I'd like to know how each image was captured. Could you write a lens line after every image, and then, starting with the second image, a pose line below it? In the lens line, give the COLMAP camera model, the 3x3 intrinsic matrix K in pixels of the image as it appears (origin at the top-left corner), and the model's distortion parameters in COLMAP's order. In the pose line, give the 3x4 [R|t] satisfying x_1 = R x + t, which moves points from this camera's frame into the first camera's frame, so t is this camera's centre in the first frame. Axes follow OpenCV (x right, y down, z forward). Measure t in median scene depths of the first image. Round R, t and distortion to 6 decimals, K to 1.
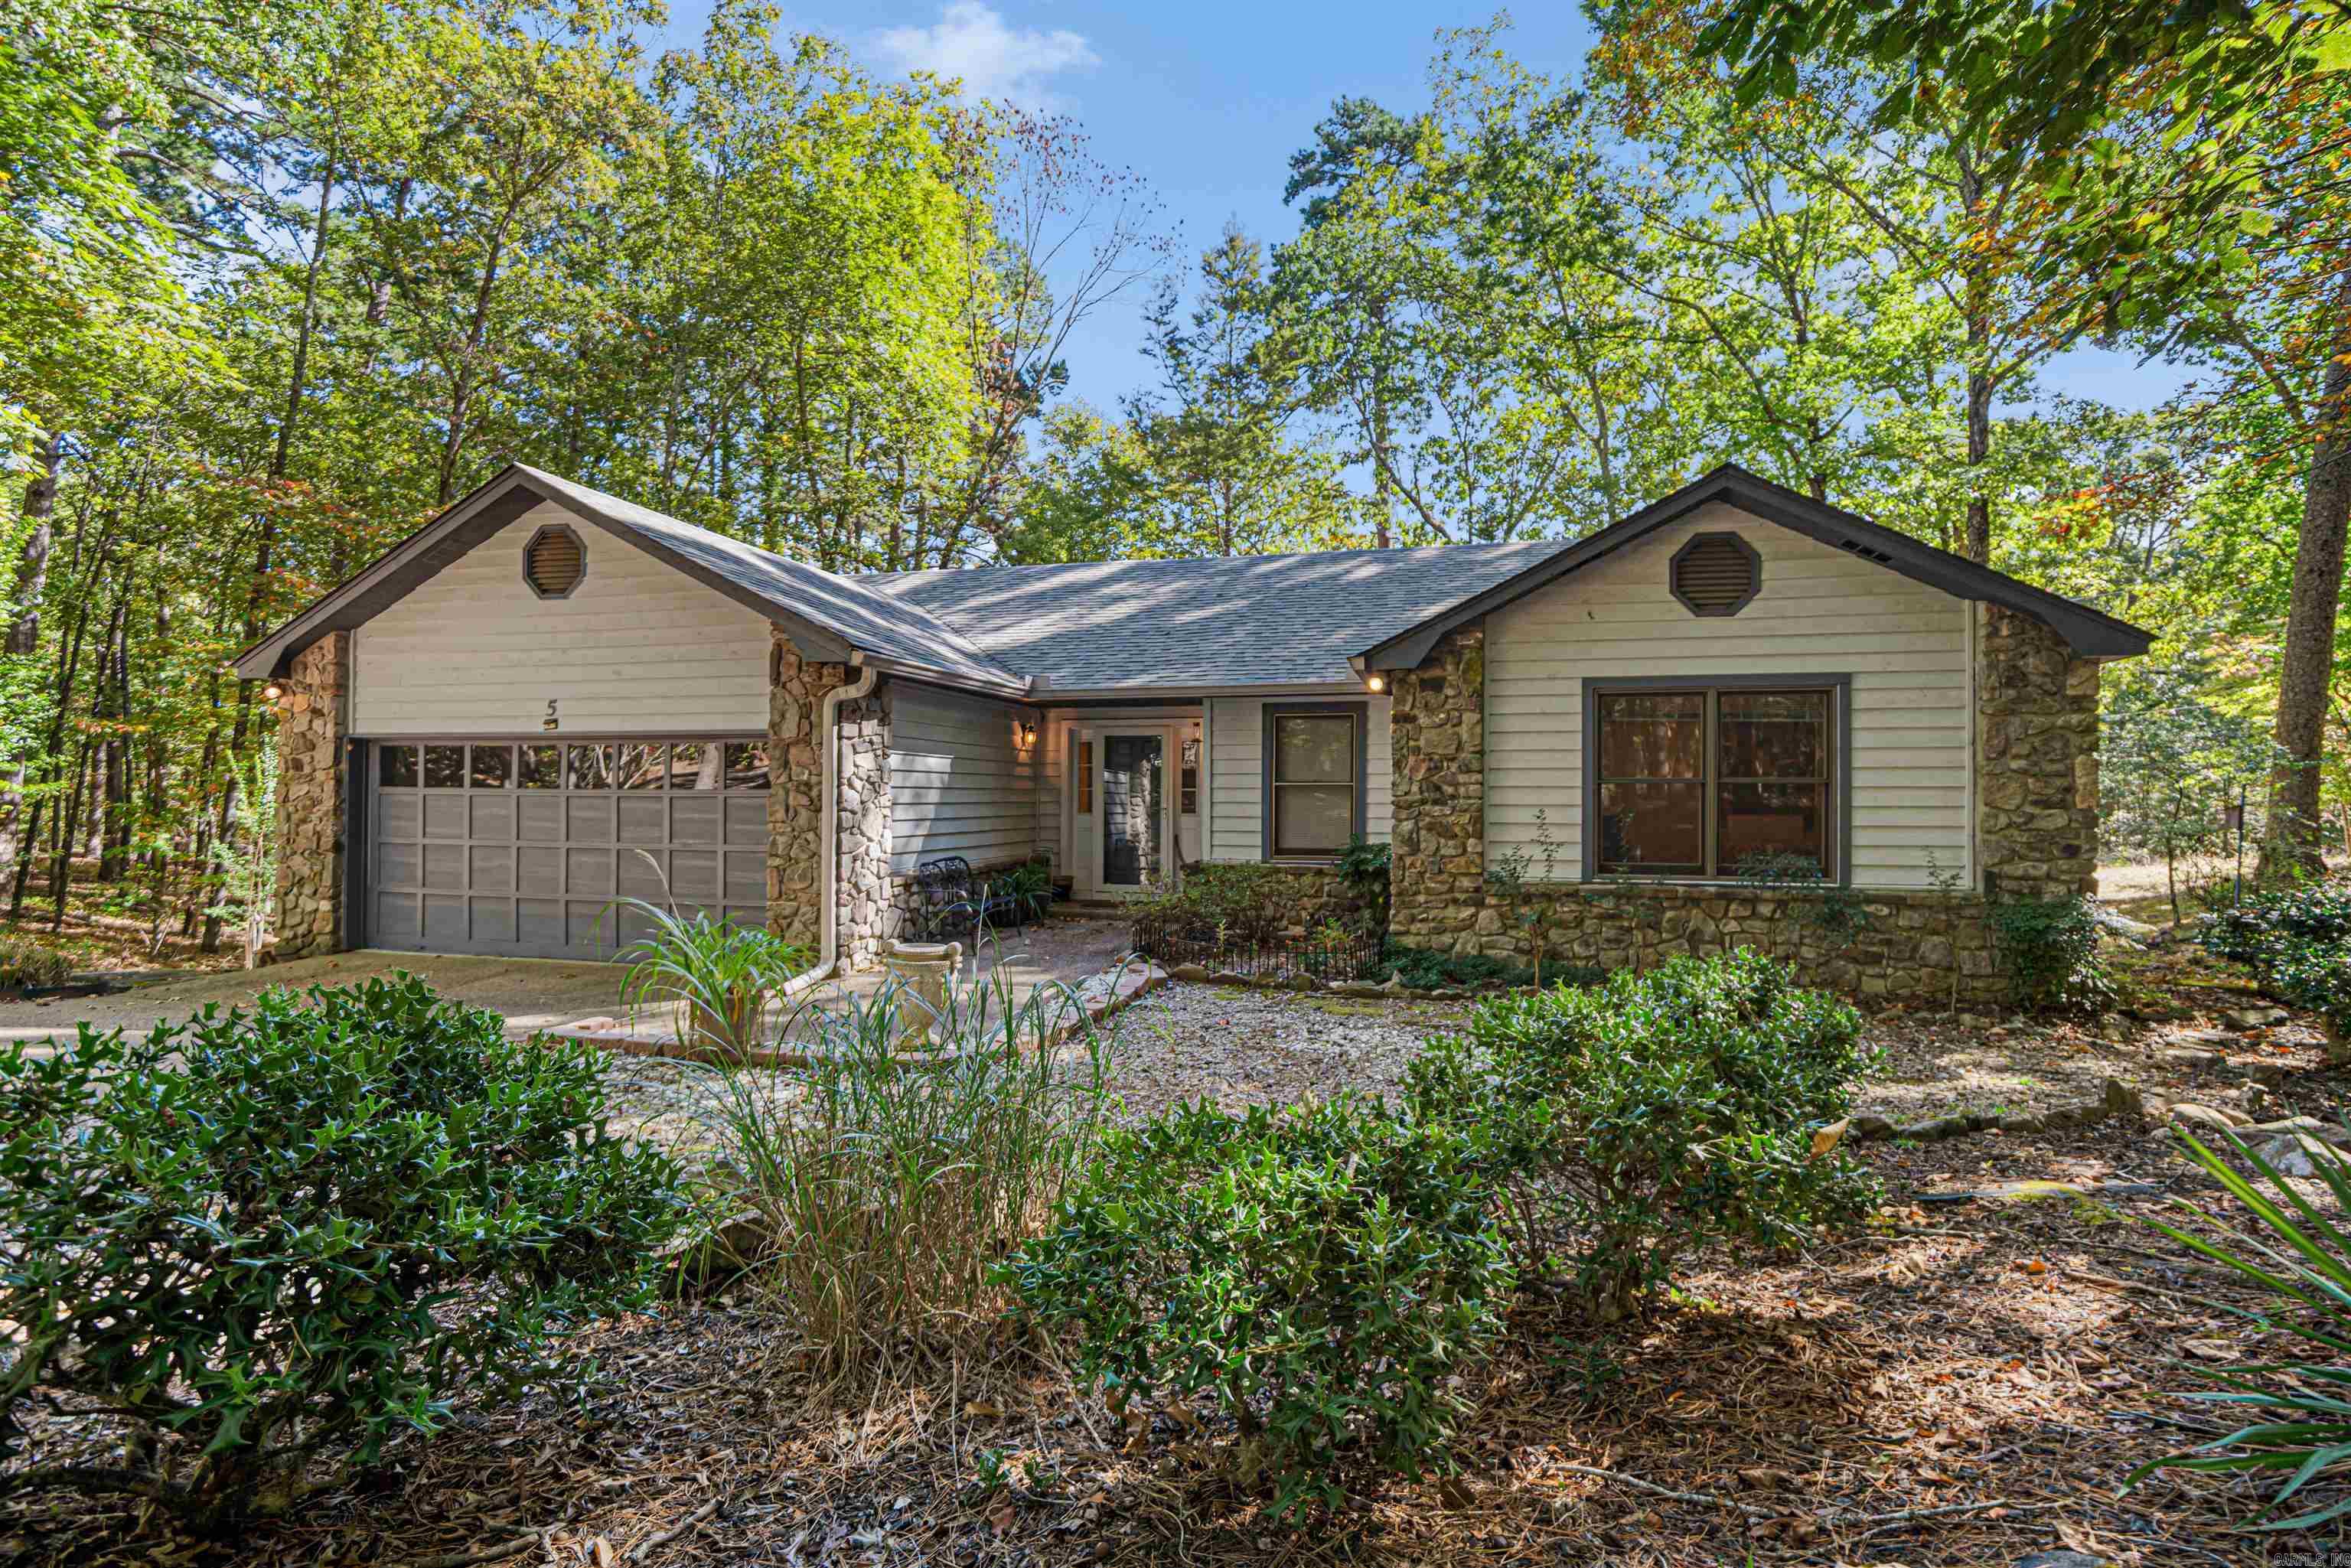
lens RADIAL K [[1120.6, 0, 1167.3], [0, 1120.6, 755.8], [0, 0, 1]] dist [-0.014753, 0.003956]
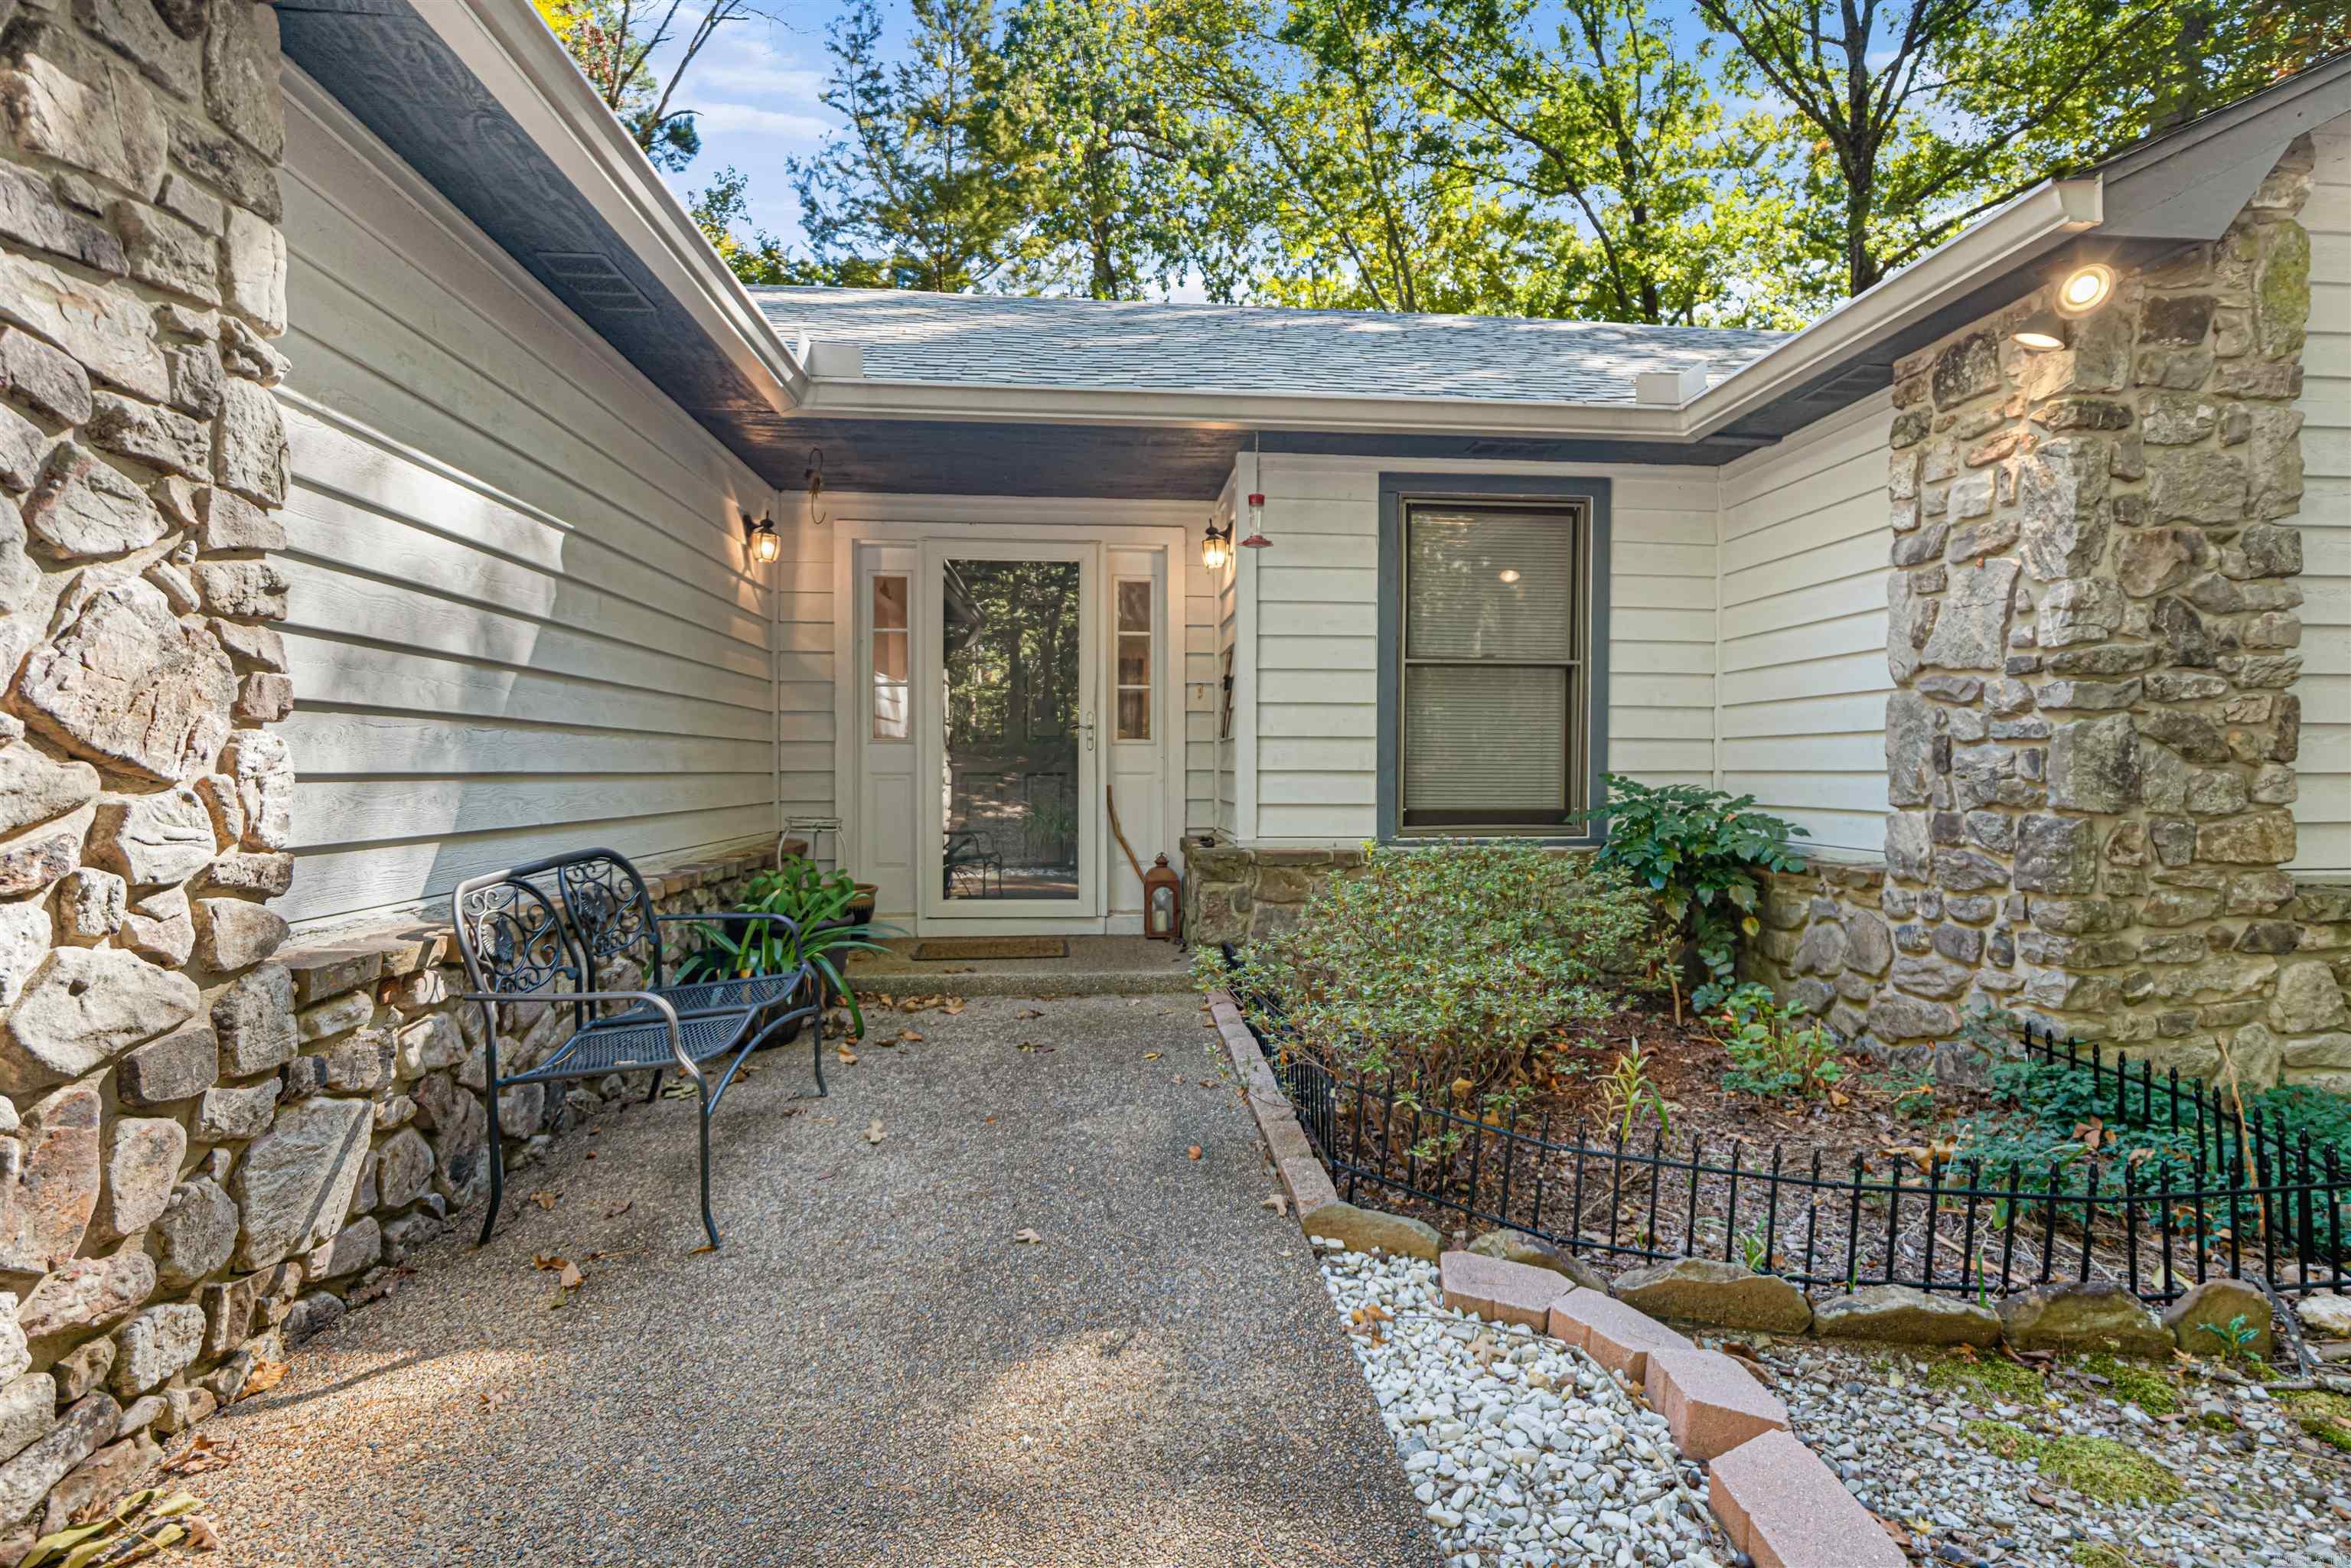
lens RADIAL K [[1120.6, 0, 1194.0], [0, 1120.6, 785.5], [0, 0, 1]] dist [-0.014753, 0.003956]
pose [[0.936011, -0.007414, 0.351891, -0.171972], [-0.013141, 0.998345, 0.055987, 0.065455], [-0.351724, -0.057028, 0.934365, 0.792191]]
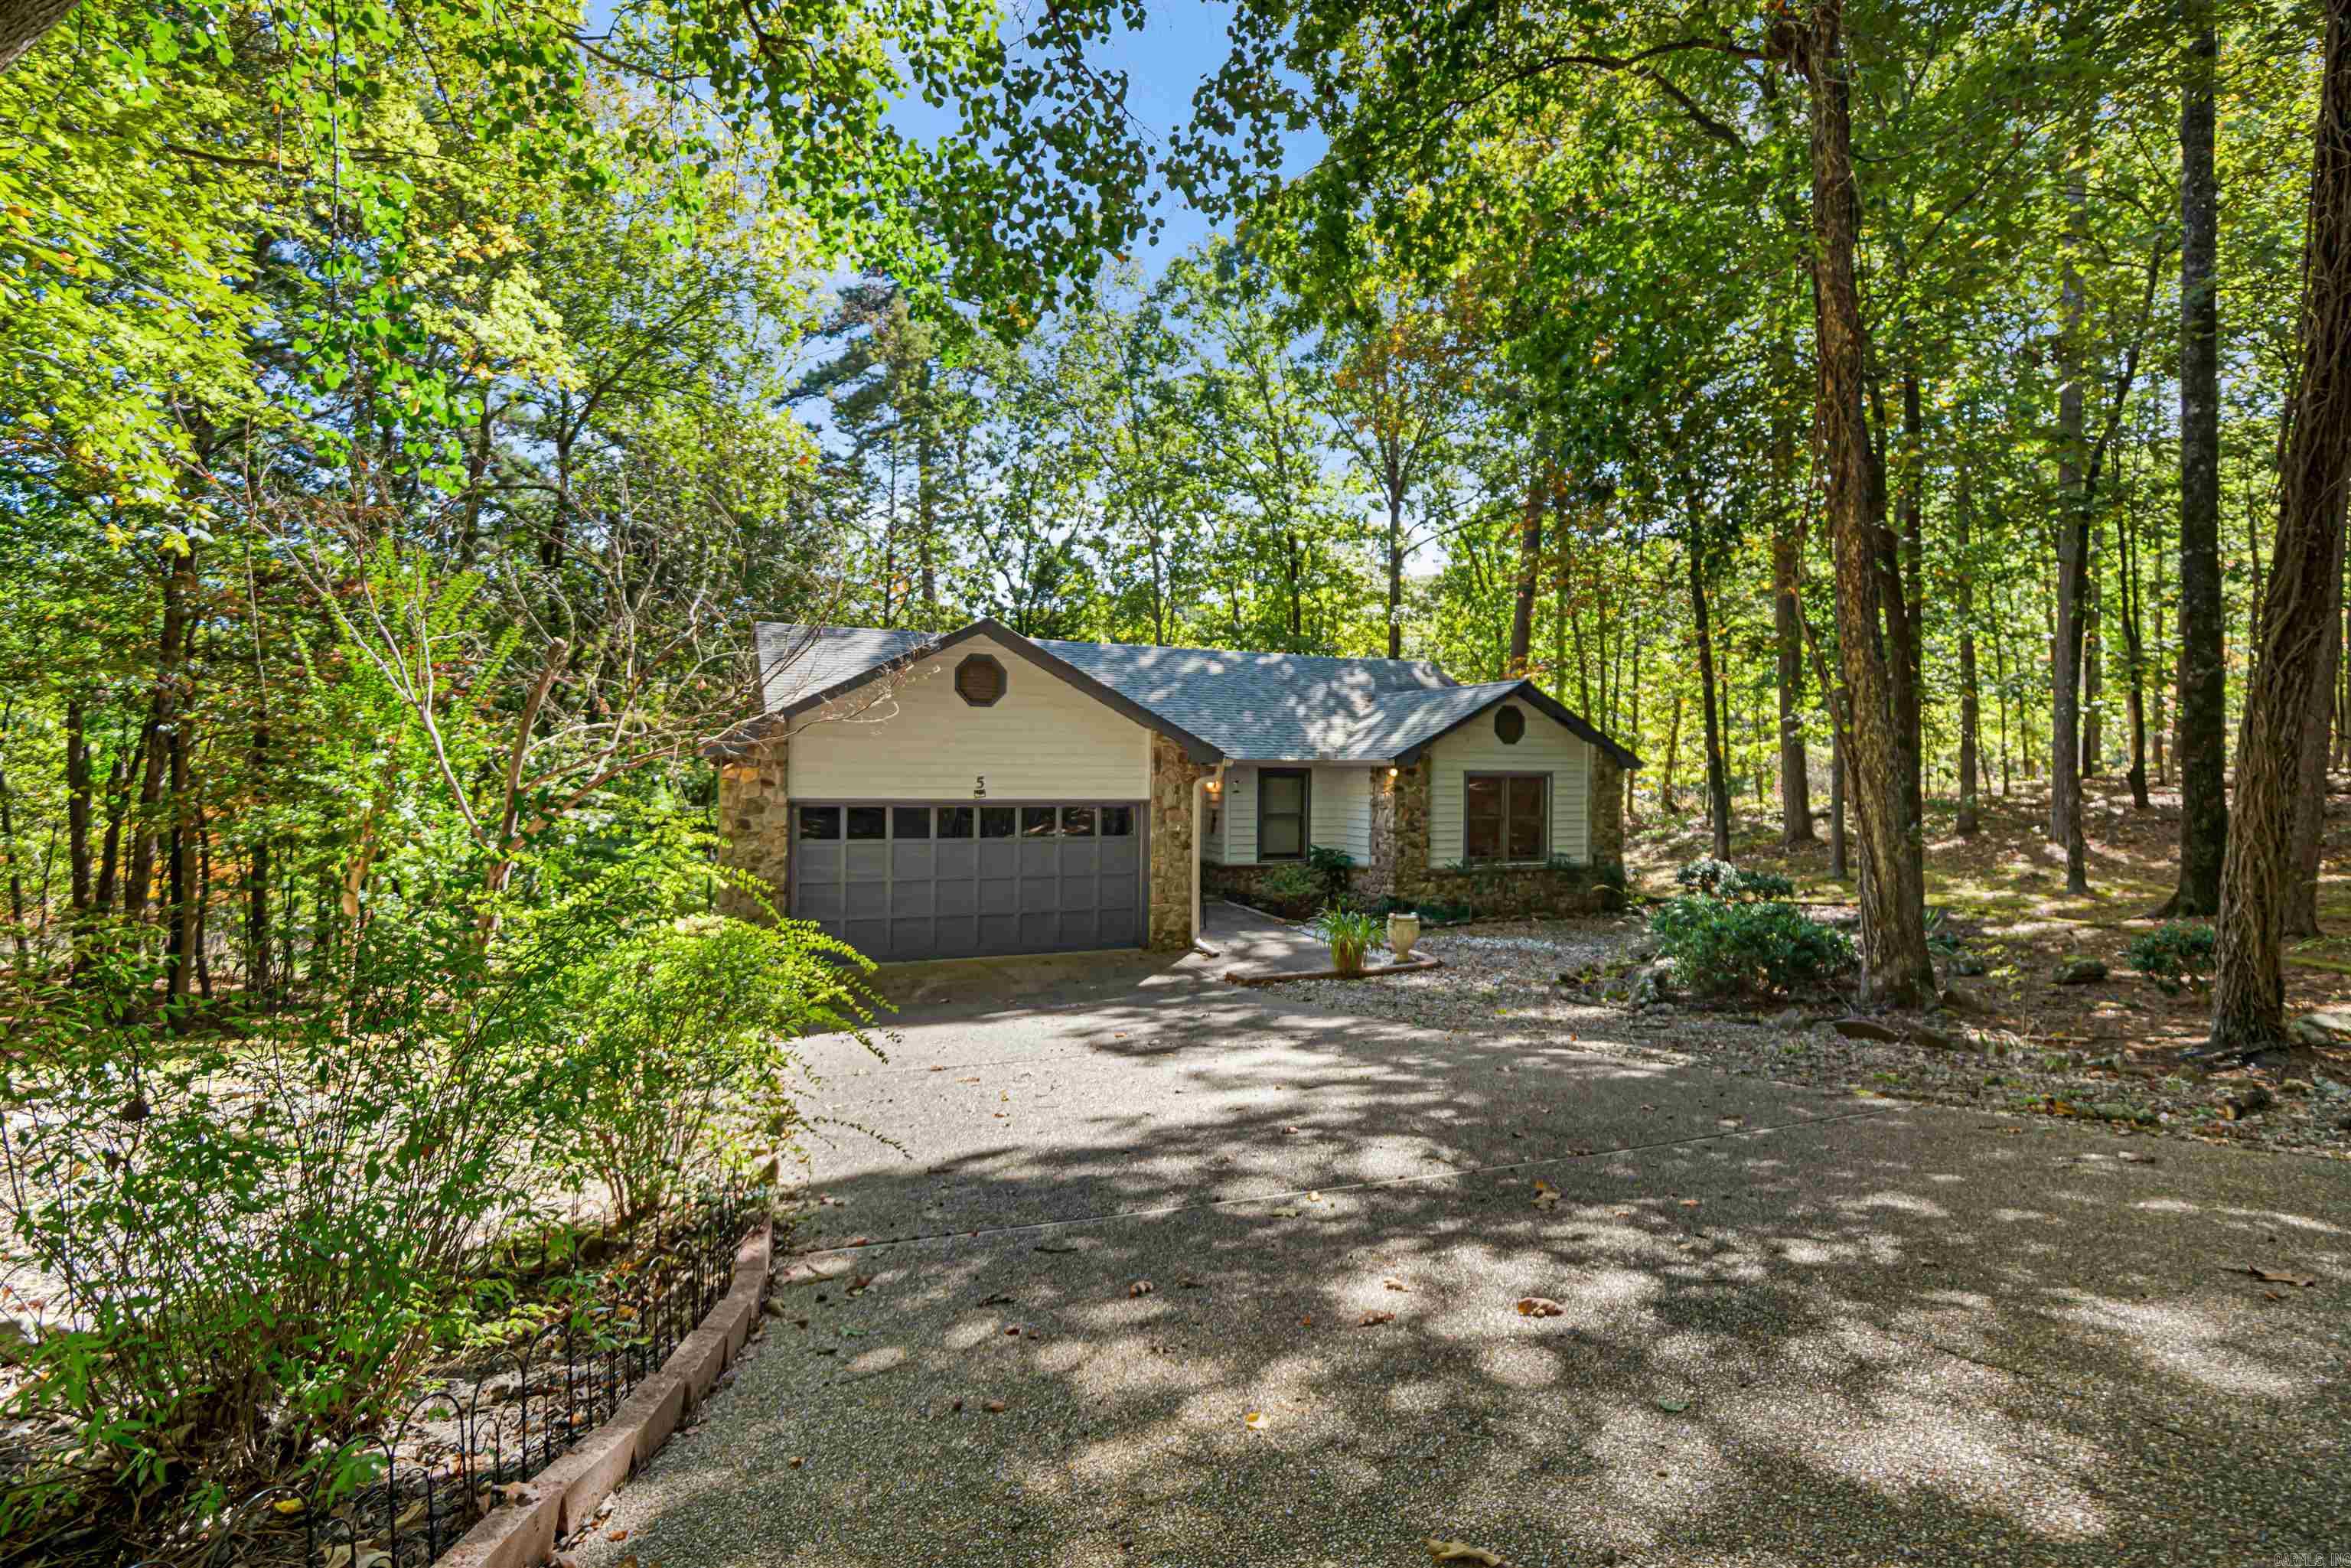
lens RADIAL K [[1120.6, 0, 1167.7], [0, 1120.6, 762.7], [0, 0, 1]] dist [-0.014753, 0.003956]
pose [[0.781511, 0.005444, 0.623868, -1.373133], [-0.032993, 0.998923, 0.032613, -0.134443], [-0.623019, -0.046070, 0.780849, -0.295777]]
